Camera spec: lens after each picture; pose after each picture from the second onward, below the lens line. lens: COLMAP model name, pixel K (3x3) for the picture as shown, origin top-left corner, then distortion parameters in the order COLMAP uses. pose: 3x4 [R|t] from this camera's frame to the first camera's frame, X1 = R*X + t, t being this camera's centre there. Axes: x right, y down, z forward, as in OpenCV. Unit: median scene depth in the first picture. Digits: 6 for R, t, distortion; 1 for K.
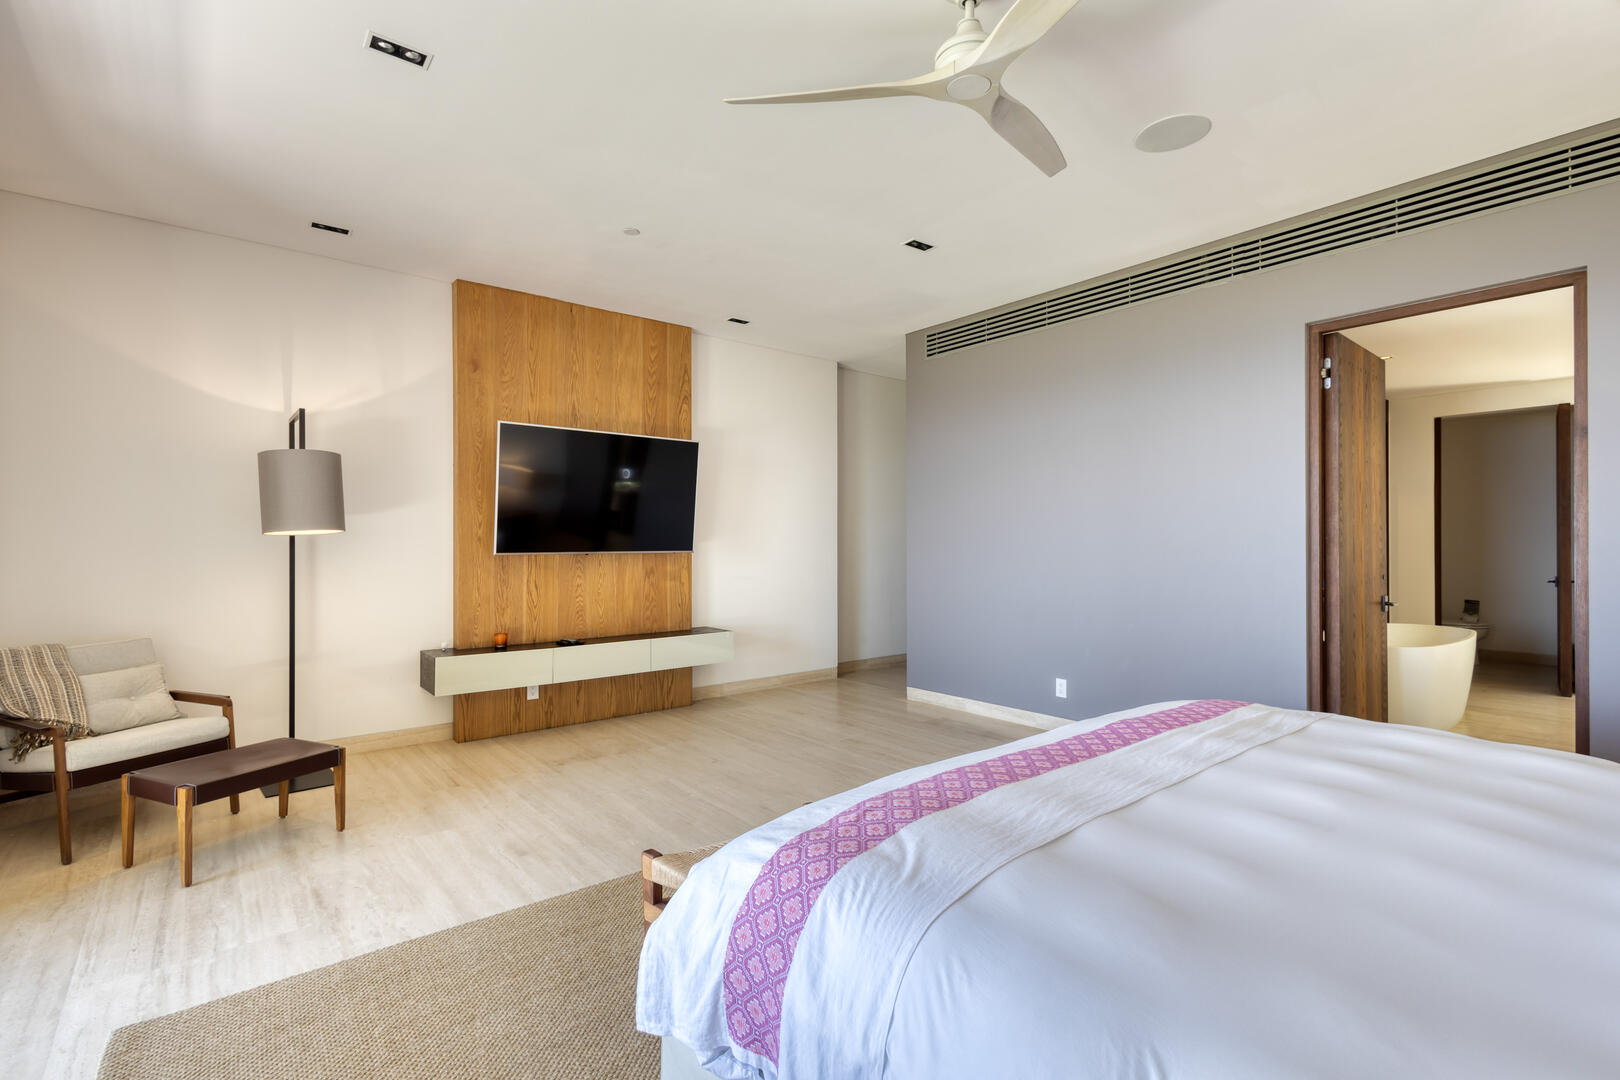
lens RADIAL K [[740.4, 0, 808.5], [0, 740.4, 538.5], [0, 0, 1]] dist [0.008261, -0.001536]
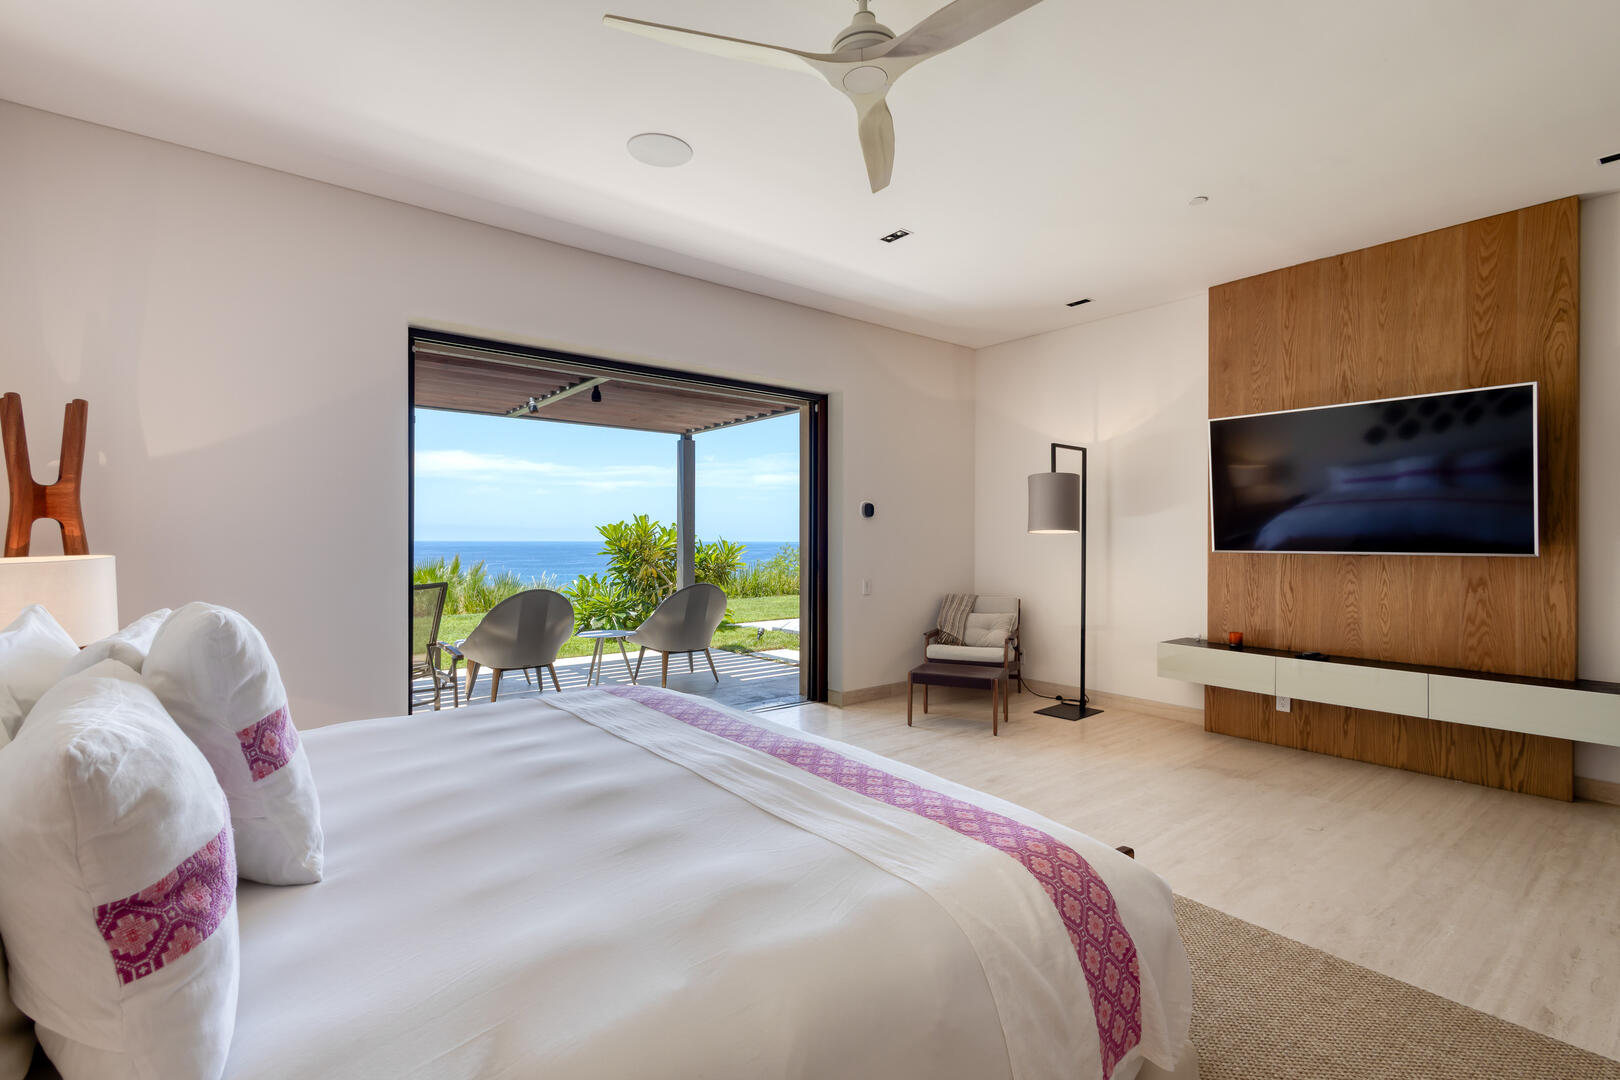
lens RADIAL K [[740.4, 0, 810.3], [0, 740.4, 538.2], [0, 0, 1]] dist [0.008261, -0.001536]
pose [[-0.007295, 0.001184, -0.999973, 0.547447], [0.001884, 0.999998, 0.001170, 0.000975], [0.999972, -0.001876, -0.007298, 0.422712]]
